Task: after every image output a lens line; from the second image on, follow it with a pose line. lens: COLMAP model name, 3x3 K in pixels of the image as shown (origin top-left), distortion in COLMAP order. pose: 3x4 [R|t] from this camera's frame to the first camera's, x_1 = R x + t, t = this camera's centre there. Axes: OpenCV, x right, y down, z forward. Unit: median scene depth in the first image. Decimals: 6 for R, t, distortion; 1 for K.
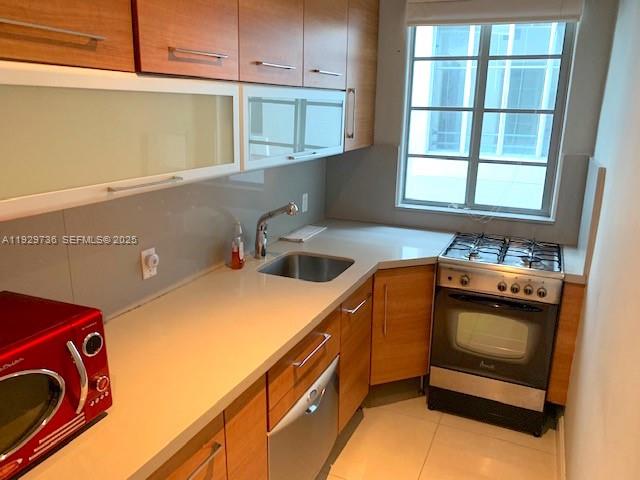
lens RADIAL K [[492.0, 0, 320.0], [0, 492.0, 240.0], [0, 0, 1]] dist [-0.015426, -0.005801]
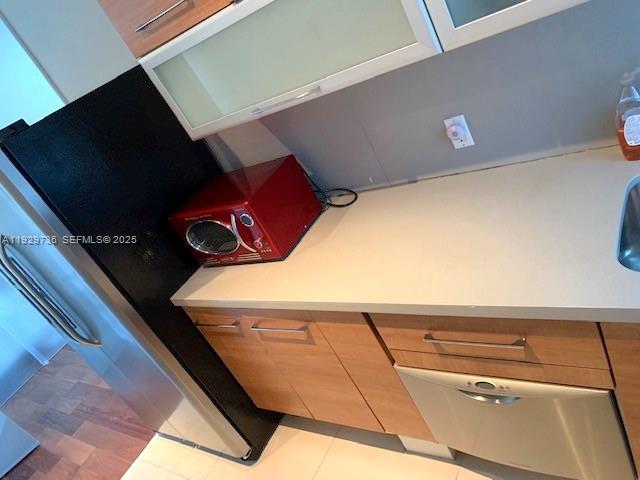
lens RADIAL K [[492.0, 0, 320.0], [0, 492.0, 240.0], [0, 0, 1]] dist [-0.015426, -0.005801]
pose [[-0.122792, 0.520537, -0.844964, 0.392779], [0.211180, 0.845613, 0.490247, -0.206436], [0.969704, -0.118241, -0.213761, 0.718114]]
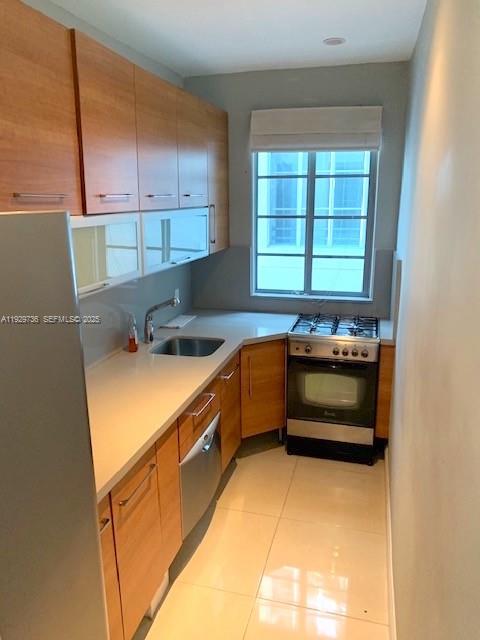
lens RADIAL K [[492.0, 0, 237.0], [0, 492.0, 317.0], [0, 0, 1]] dist [-0.015426, -0.005801]
pose [[0.987079, -0.059007, 0.148972, -0.080626], [0.062920, 0.997783, -0.021688, 0.012151], [-0.147362, 0.030781, 0.988604, -0.261253]]
